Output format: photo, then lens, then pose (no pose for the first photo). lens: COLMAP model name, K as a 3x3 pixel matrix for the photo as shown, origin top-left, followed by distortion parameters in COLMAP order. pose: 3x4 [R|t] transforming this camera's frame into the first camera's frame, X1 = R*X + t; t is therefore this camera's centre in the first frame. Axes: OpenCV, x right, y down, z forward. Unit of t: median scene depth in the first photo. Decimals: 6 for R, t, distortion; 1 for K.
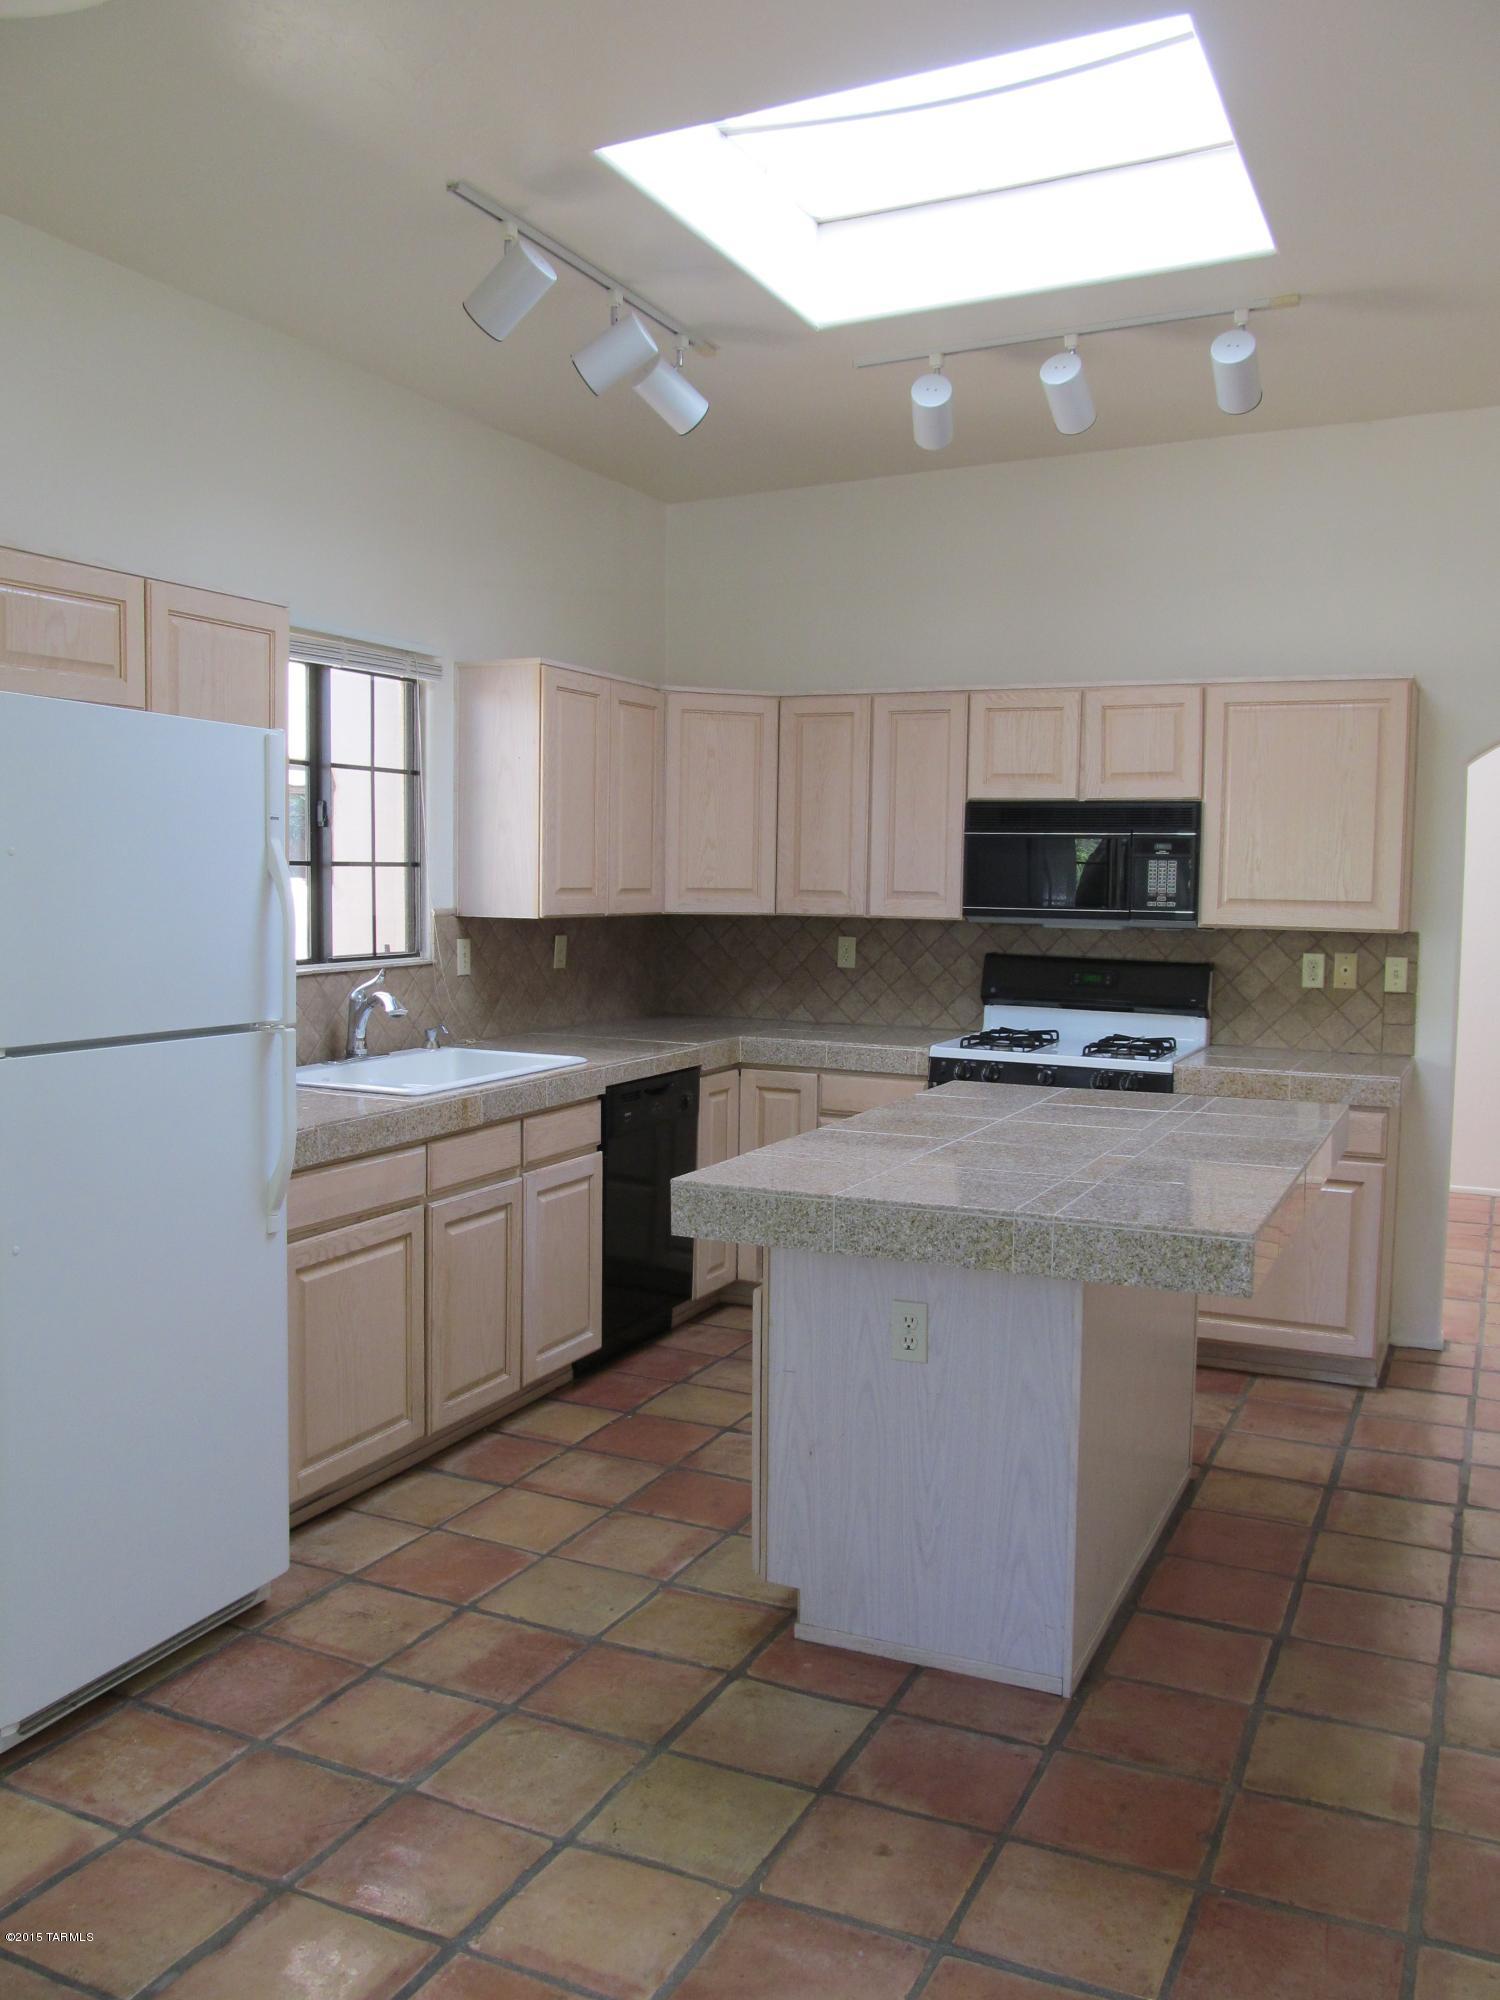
lens RADIAL K [[1647.4, 0, 755.8], [0, 1647.4, 1010.0], [0, 0, 1]] dist [-0.065190, 0.023854]
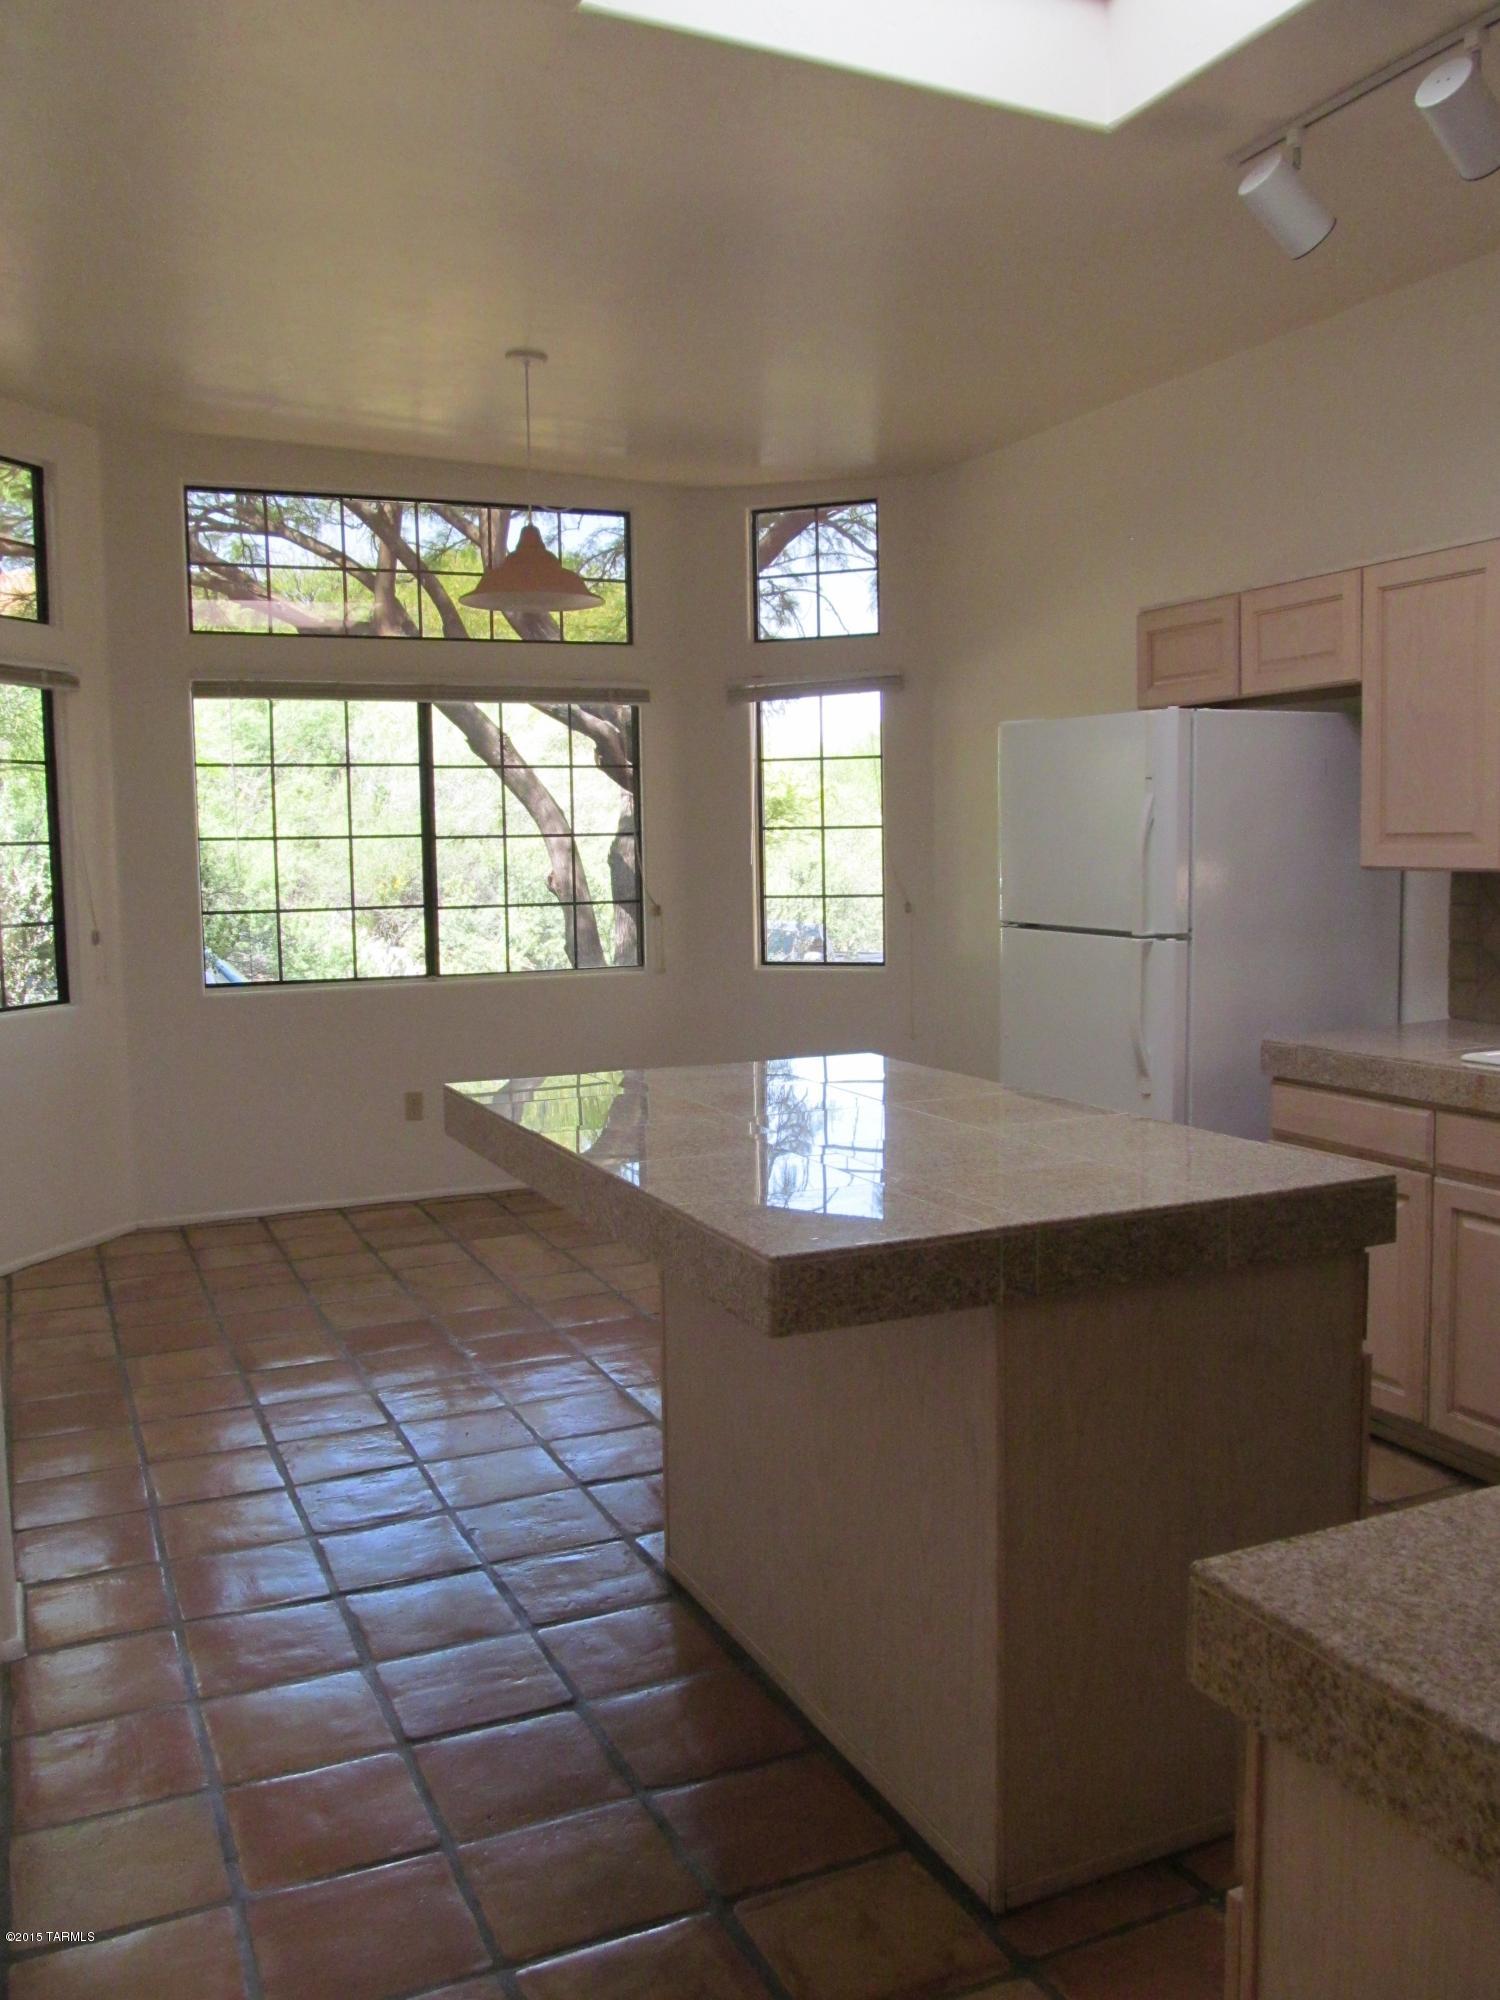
lens RADIAL K [[1647.4, 0, 753.3], [0, 1647.4, 1004.8], [0, 0, 1]] dist [-0.065190, 0.023854]
pose [[-0.651756, 0.075222, -0.754689, 0.580562], [-0.049871, 0.988665, 0.141612, -0.068573], [0.756788, 0.129933, -0.640617, 1.027043]]
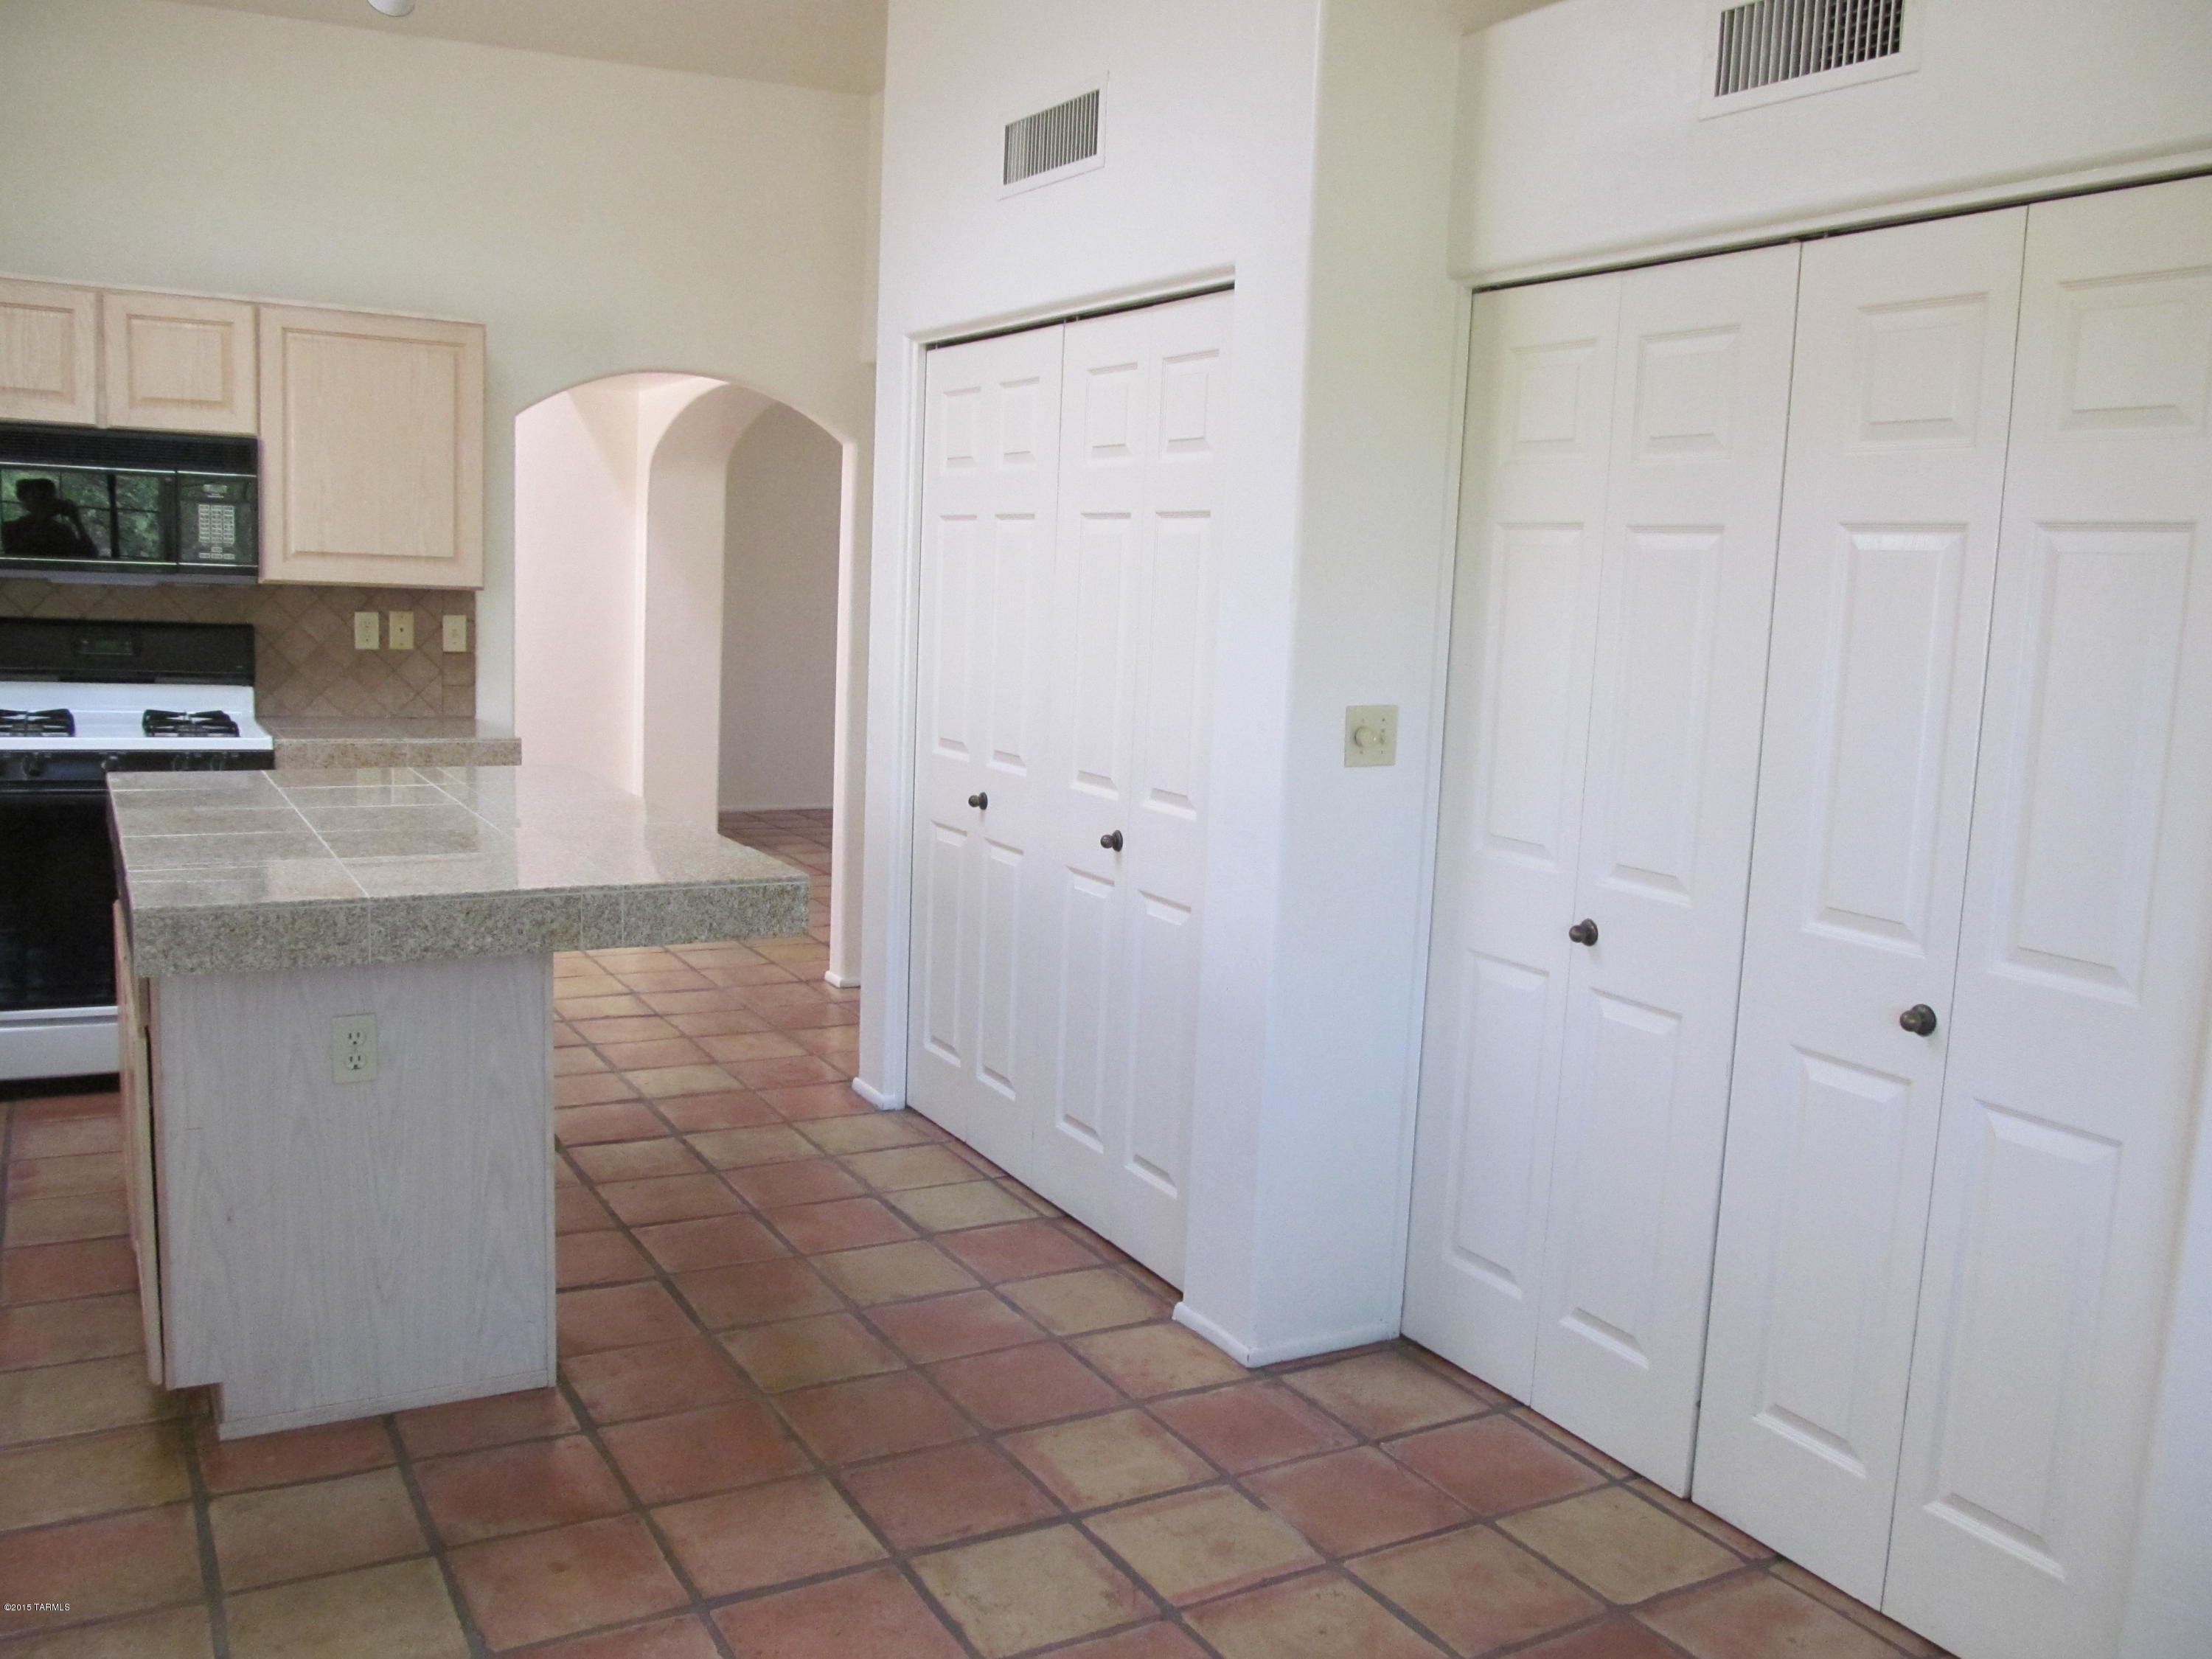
lens RADIAL K [[1822.0, 0, 1102.2], [0, 1822.0, 828.2], [0, 0, 1]] dist [-0.065190, 0.023854]
pose [[0.576059, -0.098202, 0.811488, -0.277670], [0.026789, 0.994492, 0.101331, -0.005568], [-0.816969, -0.036634, 0.575517, 0.075077]]
